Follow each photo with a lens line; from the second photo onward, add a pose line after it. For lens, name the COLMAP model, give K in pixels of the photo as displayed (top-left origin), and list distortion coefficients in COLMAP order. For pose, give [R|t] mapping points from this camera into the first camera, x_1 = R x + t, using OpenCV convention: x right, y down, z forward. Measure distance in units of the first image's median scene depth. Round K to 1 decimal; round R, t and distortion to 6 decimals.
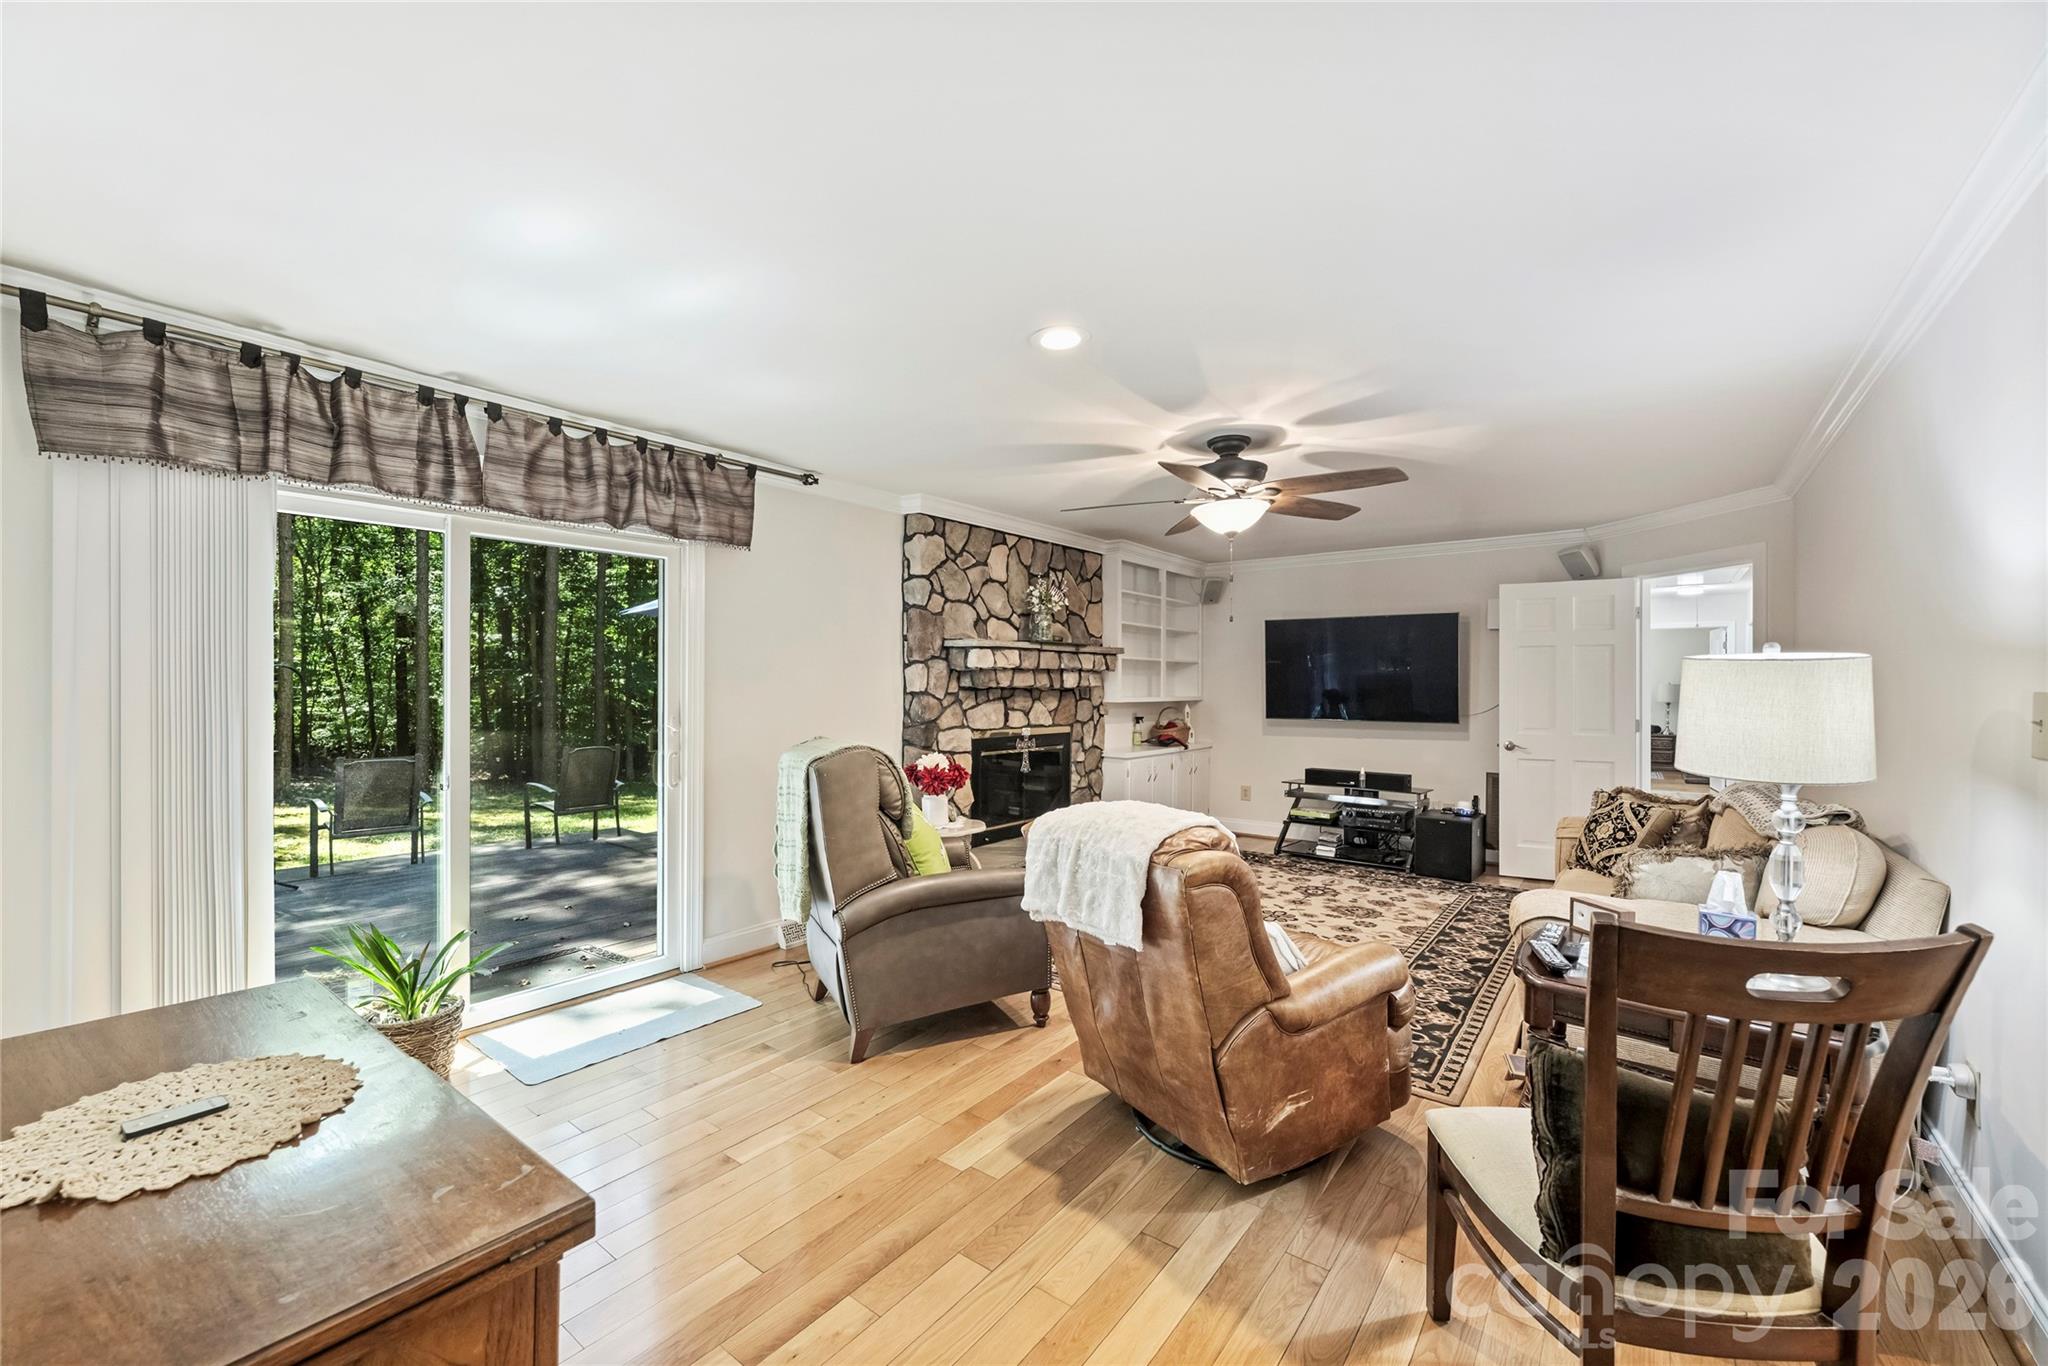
lens RADIAL K [[832.8, 0, 1021.4], [0, 832.8, 685.0], [0, 0, 1]] dist [0.001160, -0.000001]
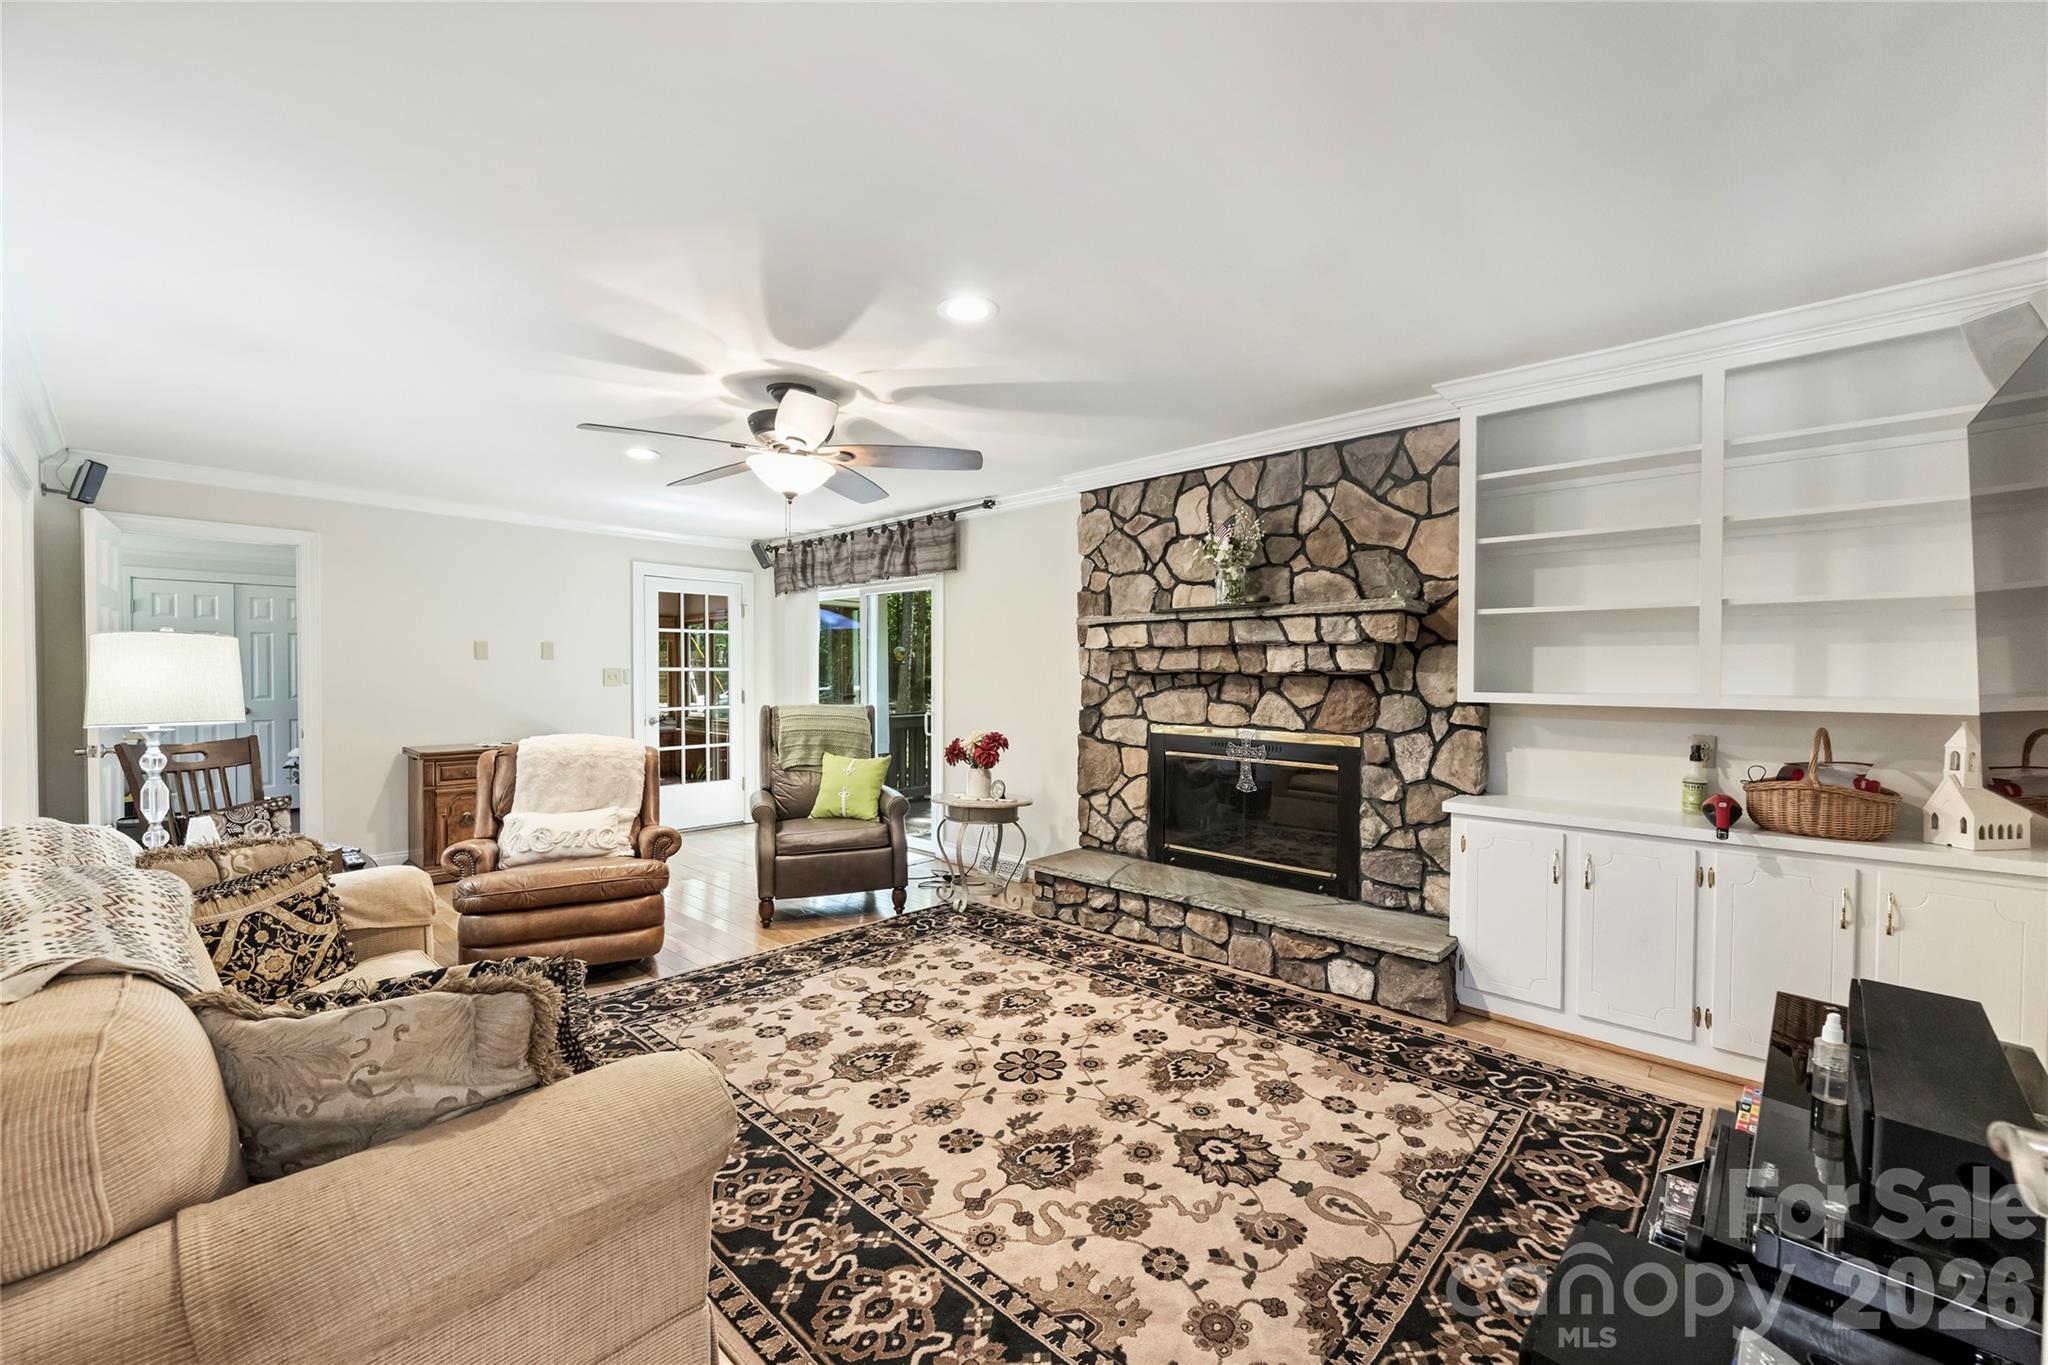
lens RADIAL K [[832.8, 0, 1021.4], [0, 832.8, 683.2], [0, 0, 1]] dist [0.001160, -0.000001]
pose [[-0.108019, 0.007097, -0.994123, 0.792378], [-0.005962, 0.999952, 0.007786, 0.008938], [0.994131, 0.006768, -0.107972, 0.956949]]
